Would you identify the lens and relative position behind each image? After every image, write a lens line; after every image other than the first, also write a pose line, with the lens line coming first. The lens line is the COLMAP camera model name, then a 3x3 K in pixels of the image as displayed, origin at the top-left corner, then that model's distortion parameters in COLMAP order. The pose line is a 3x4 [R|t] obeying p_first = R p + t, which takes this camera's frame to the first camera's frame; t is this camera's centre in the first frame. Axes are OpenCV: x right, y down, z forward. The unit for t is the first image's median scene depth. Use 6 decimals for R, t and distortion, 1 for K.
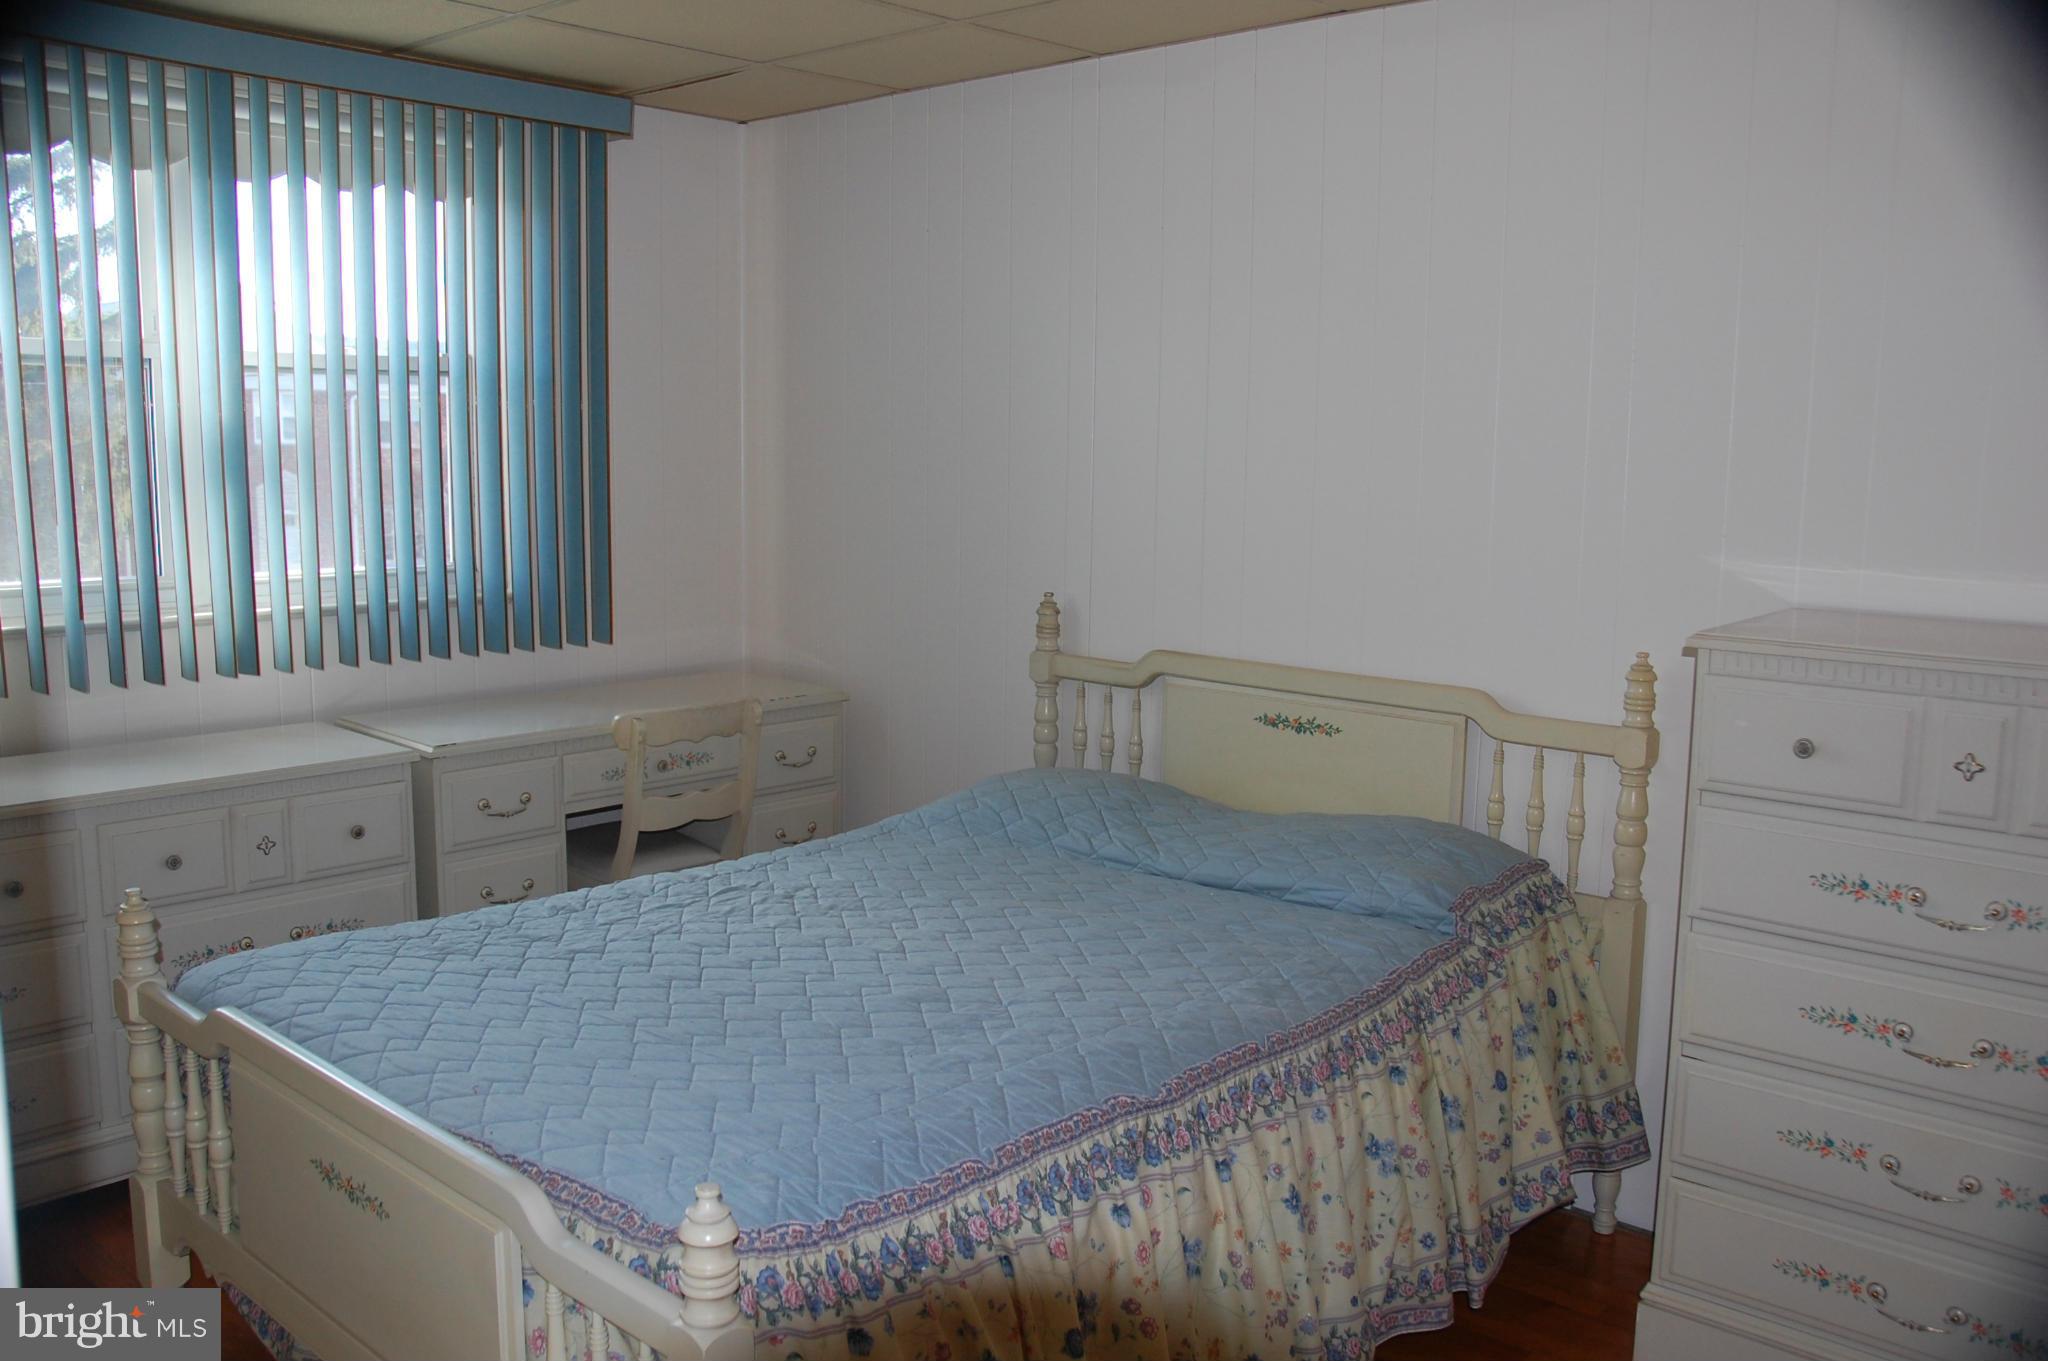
lens RADIAL K [[1633.9, 0, 1097.3], [0, 1633.9, 710.9], [0, 0, 1]] dist [-0.147580, 0.135602]
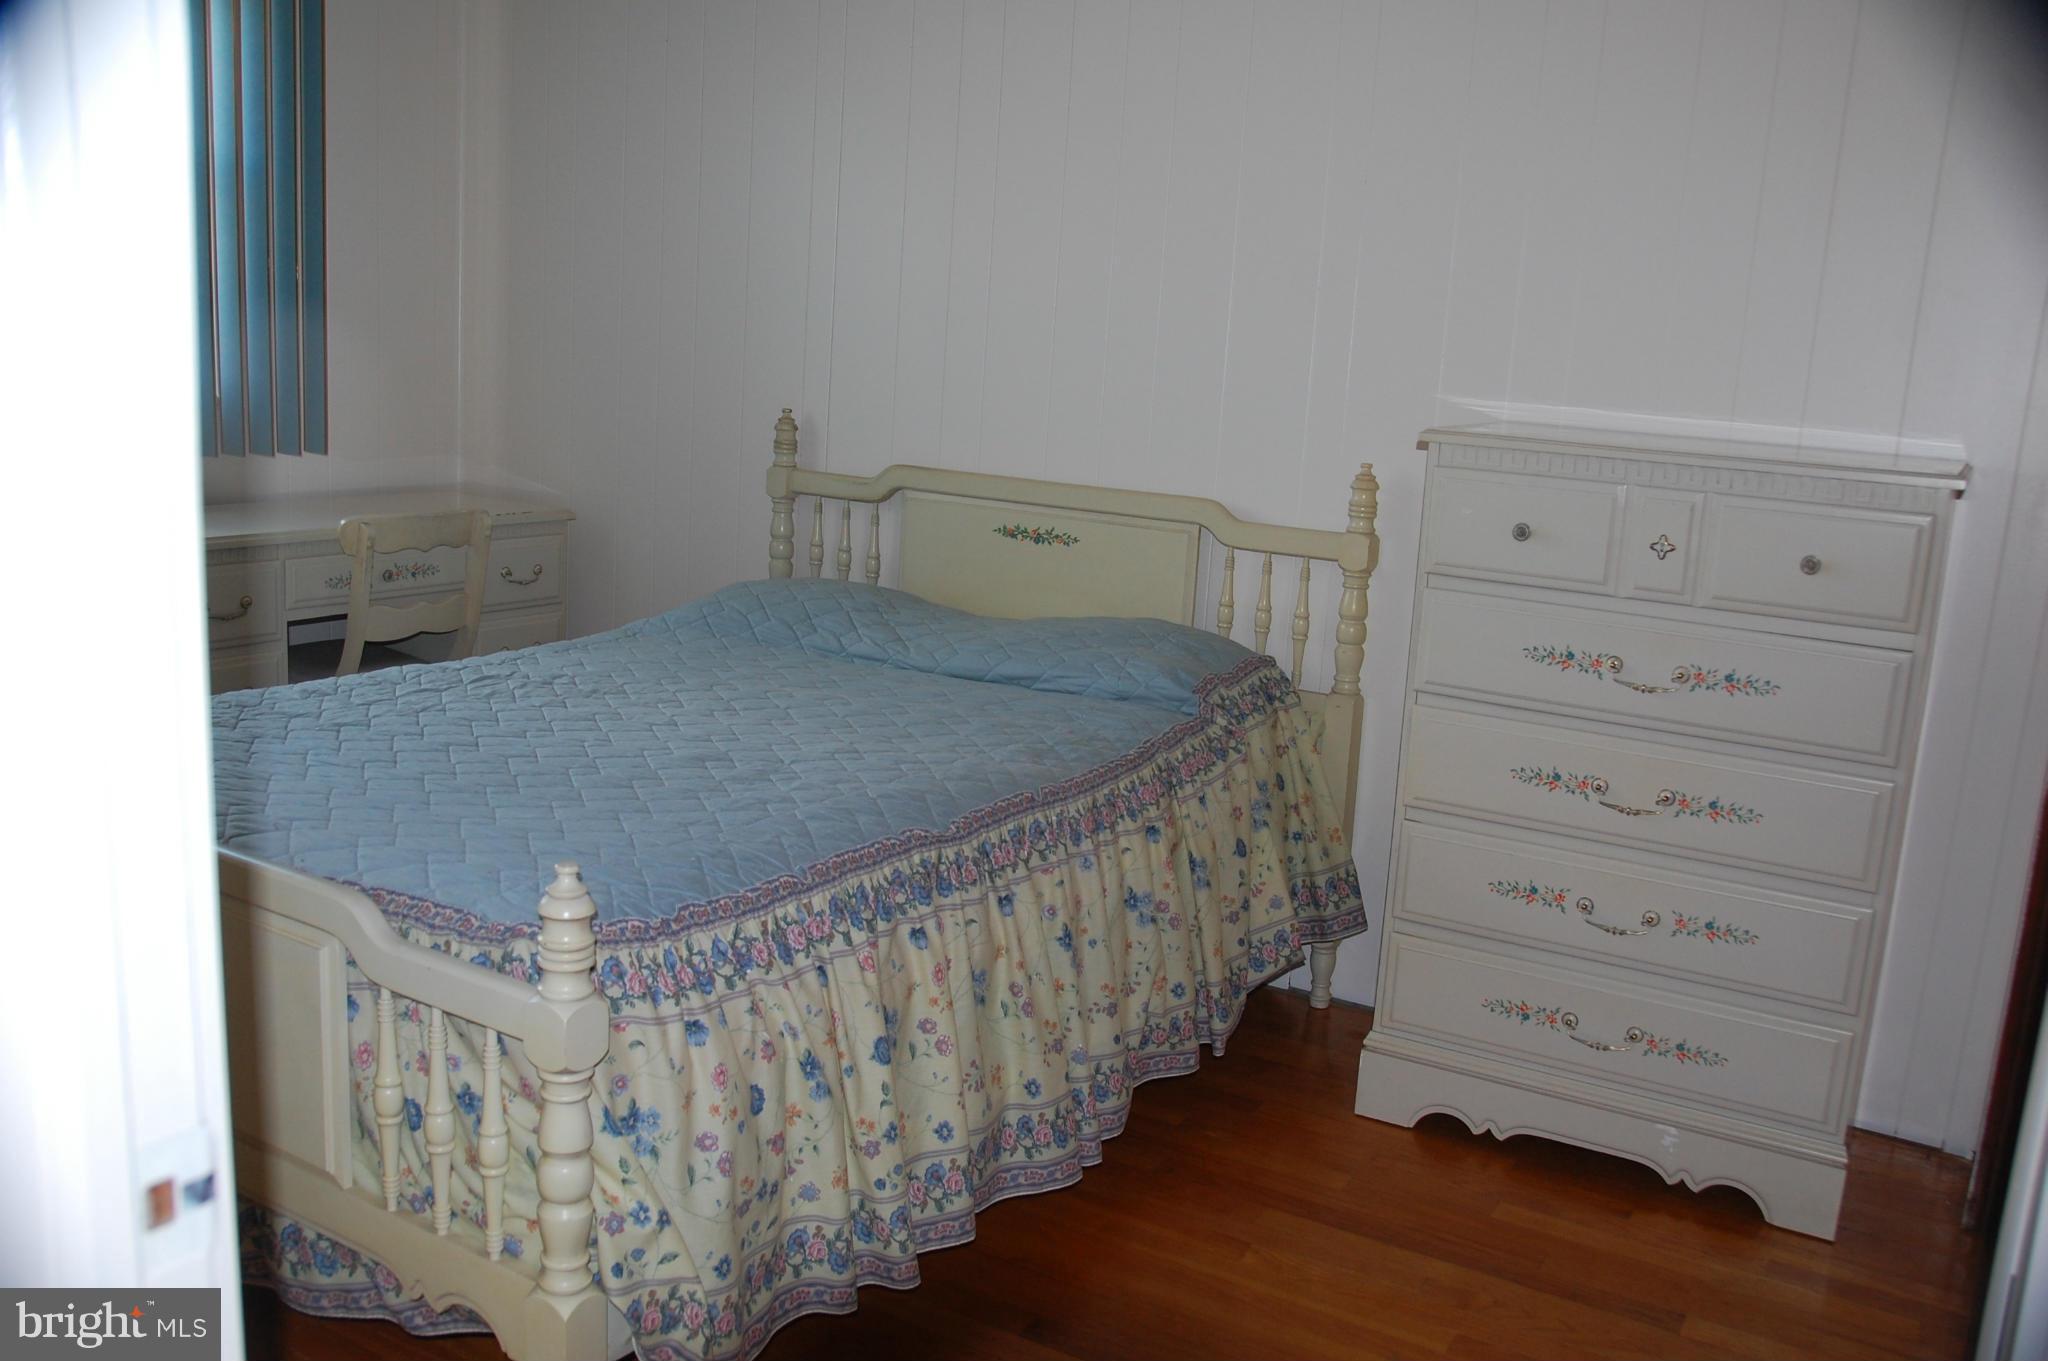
lens RADIAL K [[1633.9, 0, 1097.3], [0, 1633.9, 710.9], [0, 0, 1]] dist [-0.147580, 0.135602]
pose [[0.979951, 0.000297, 0.199239, -0.067096], [-0.013948, 0.997648, 0.067117, 0.072594], [-0.198750, -0.068550, 0.977650, -0.047160]]
